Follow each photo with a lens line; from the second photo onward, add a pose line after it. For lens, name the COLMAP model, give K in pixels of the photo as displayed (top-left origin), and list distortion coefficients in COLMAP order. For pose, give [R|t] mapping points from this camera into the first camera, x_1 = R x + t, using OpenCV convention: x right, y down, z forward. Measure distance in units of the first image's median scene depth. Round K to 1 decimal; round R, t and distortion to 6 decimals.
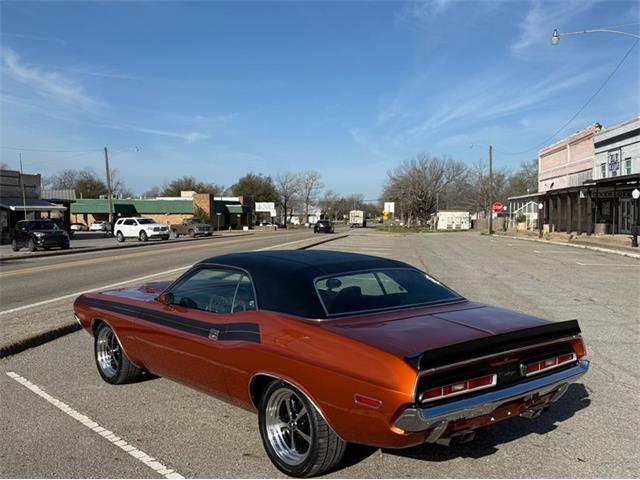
lens RADIAL K [[655.6, 0, 320.0], [0, 655.6, 240.0], [0, 0, 1]] dist [0.228191, -0.467111]
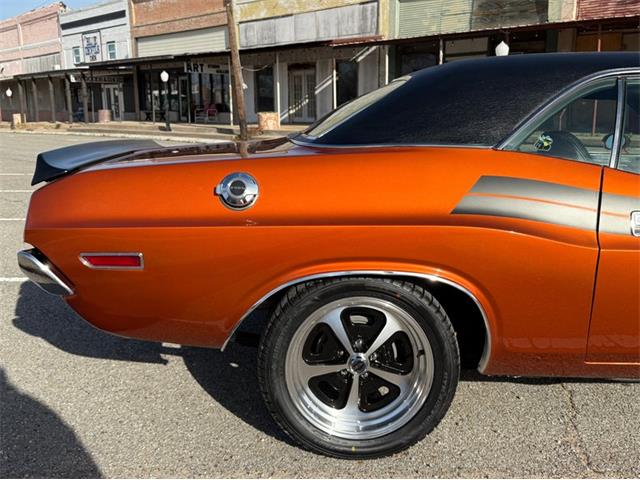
lens RADIAL K [[649.1, 0, 320.0], [0, 649.1, 240.0], [0, 0, 1]] dist [0.175131, -0.358791]
pose [[0.641819, -0.155847, 0.750853, -0.086555], [0.039428, 0.984543, 0.170649, 0.006710], [-0.765841, -0.079922, 0.638043, 0.110594]]
